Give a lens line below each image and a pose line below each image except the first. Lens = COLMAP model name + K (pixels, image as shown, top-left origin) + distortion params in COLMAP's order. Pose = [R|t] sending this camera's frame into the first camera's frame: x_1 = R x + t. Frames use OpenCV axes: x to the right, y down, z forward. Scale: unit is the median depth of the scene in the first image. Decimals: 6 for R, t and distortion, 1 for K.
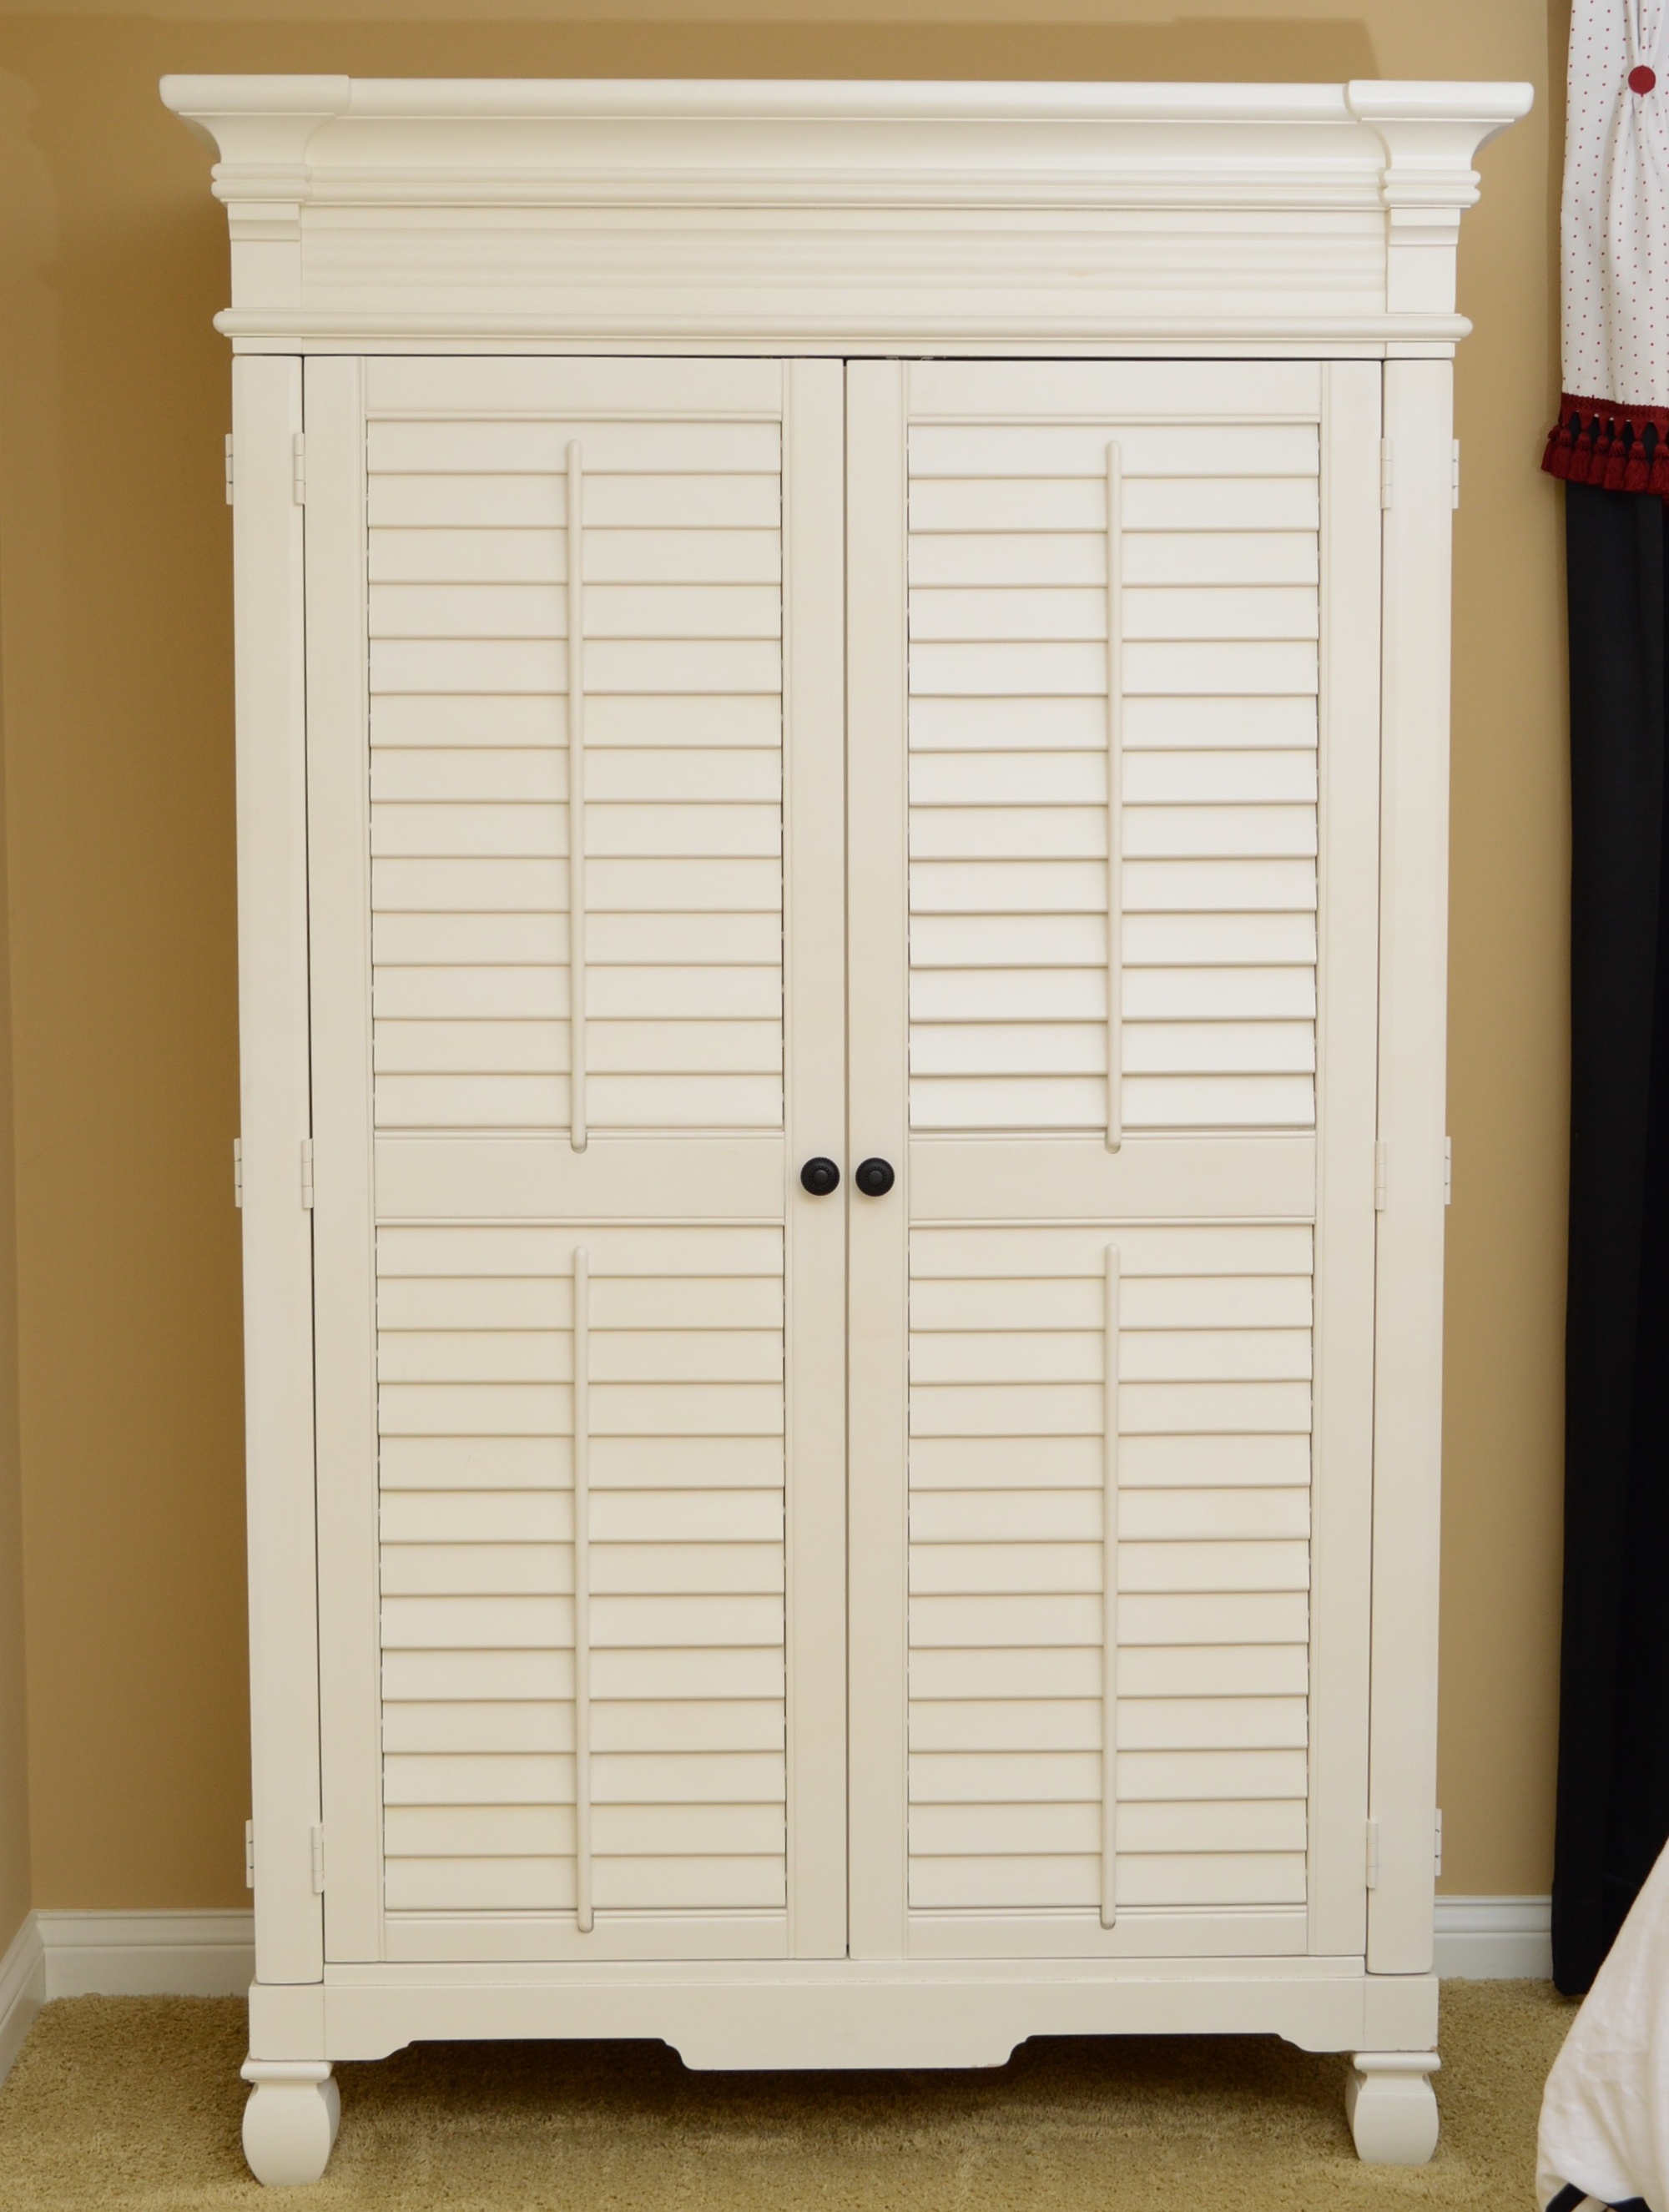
lens RADIAL K [[3612.3, 0, 843.5], [0, 3612.3, 1096.6], [0, 0, 1]] dist [-0.027715, 0.041653]
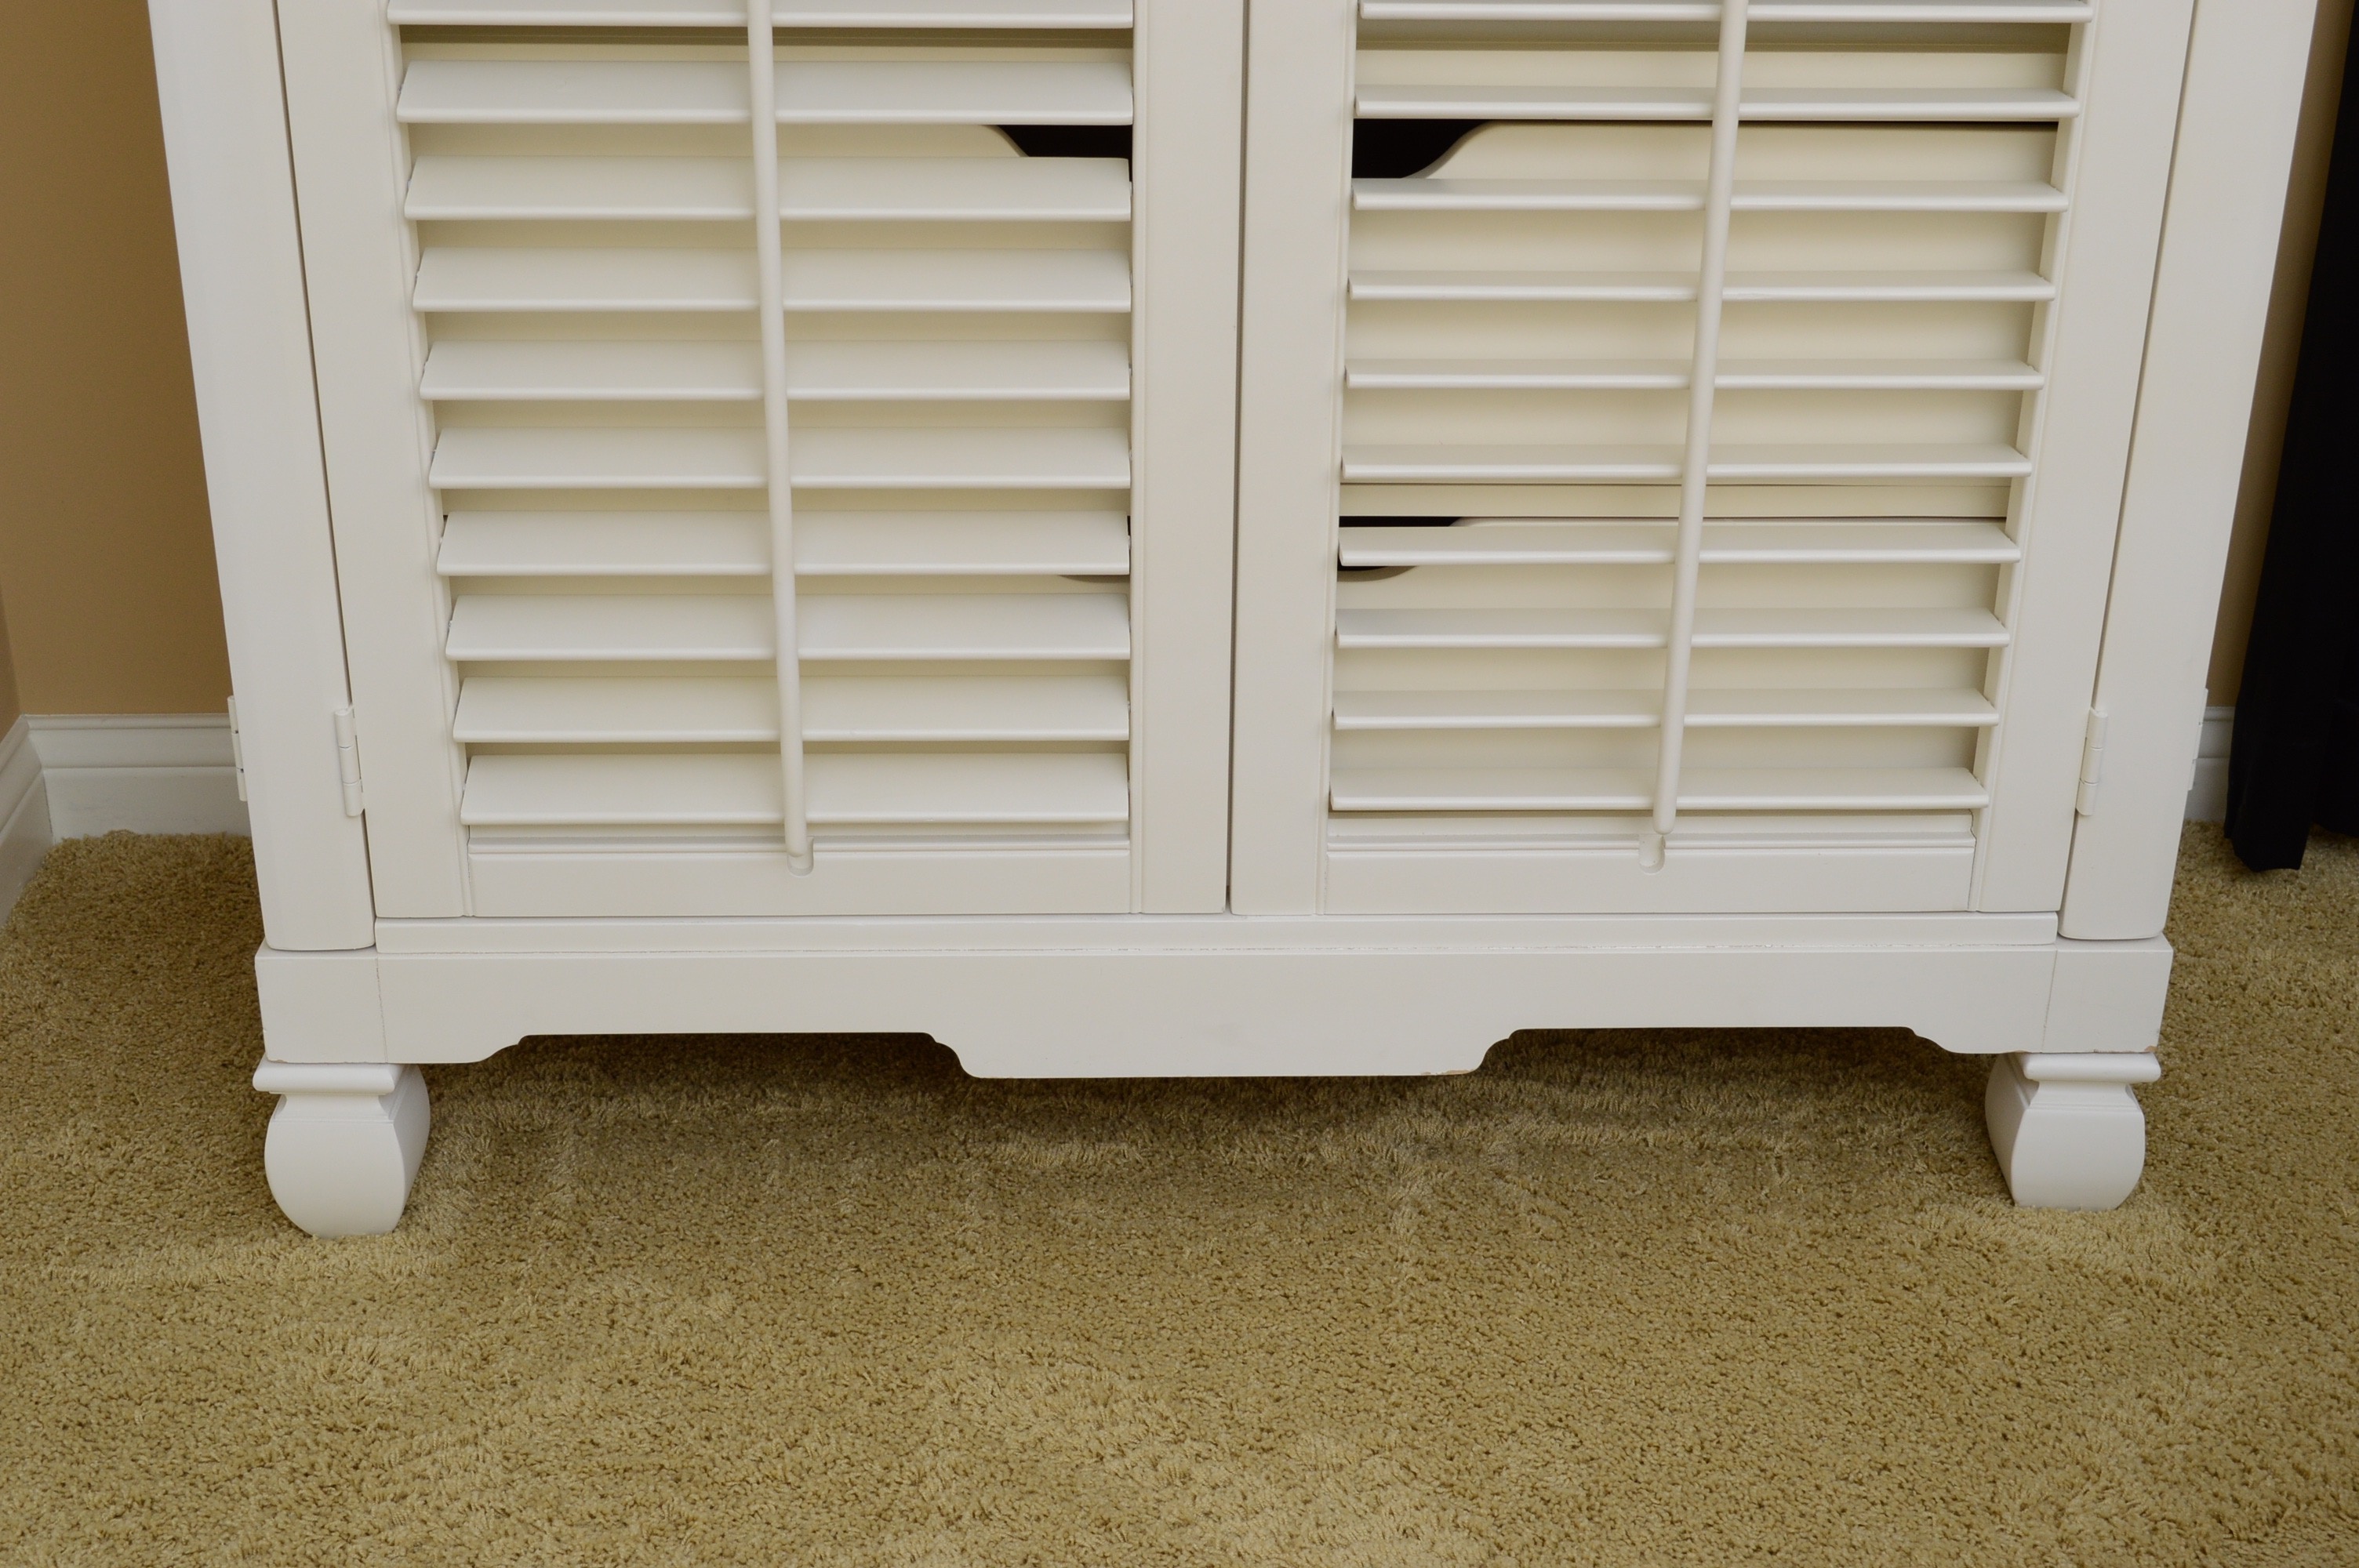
lens RADIAL K [[3315.3, 0, 1178.9], [0, 3315.3, 832.1], [0, 0, 1]] dist [-0.044742, 0.061534]
pose [[0.999892, 0.008625, 0.011919, -0.014175], [-0.012267, 0.936013, 0.351753, 0.027026], [-0.008123, -0.351861, 0.936017, 0.476833]]
